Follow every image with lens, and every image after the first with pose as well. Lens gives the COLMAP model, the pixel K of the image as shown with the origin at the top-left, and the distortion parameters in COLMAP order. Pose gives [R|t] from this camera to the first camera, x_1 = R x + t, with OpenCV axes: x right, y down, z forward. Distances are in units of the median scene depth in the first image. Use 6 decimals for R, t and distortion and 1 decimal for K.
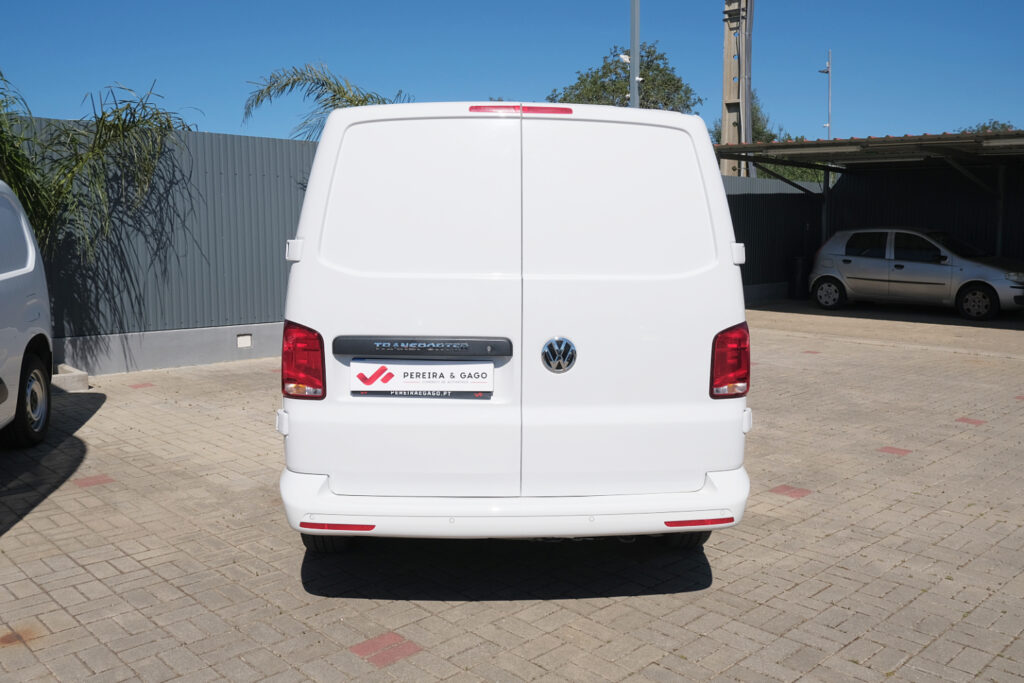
lens RADIAL K [[935.5, 0, 512.3], [0, 935.5, 346.1], [0, 0, 1]] dist [-0.003989, -0.008599]
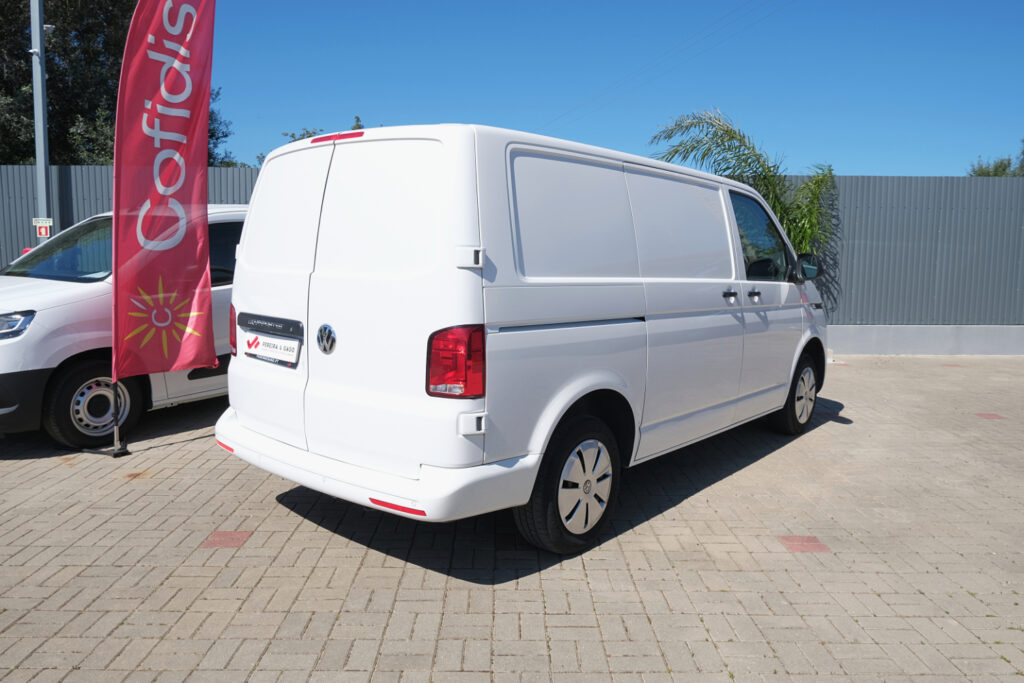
lens RADIAL K [[770.0, 0, 512.3], [0, 770.0, 336.8], [0, 0, 1]] dist [-0.008362, 0.002685]
pose [[0.698535, 0.083924, -0.710638, 0.886083], [-0.092806, 0.995336, 0.026320, -0.040292], [0.709532, 0.047566, 0.703066, 0.456256]]
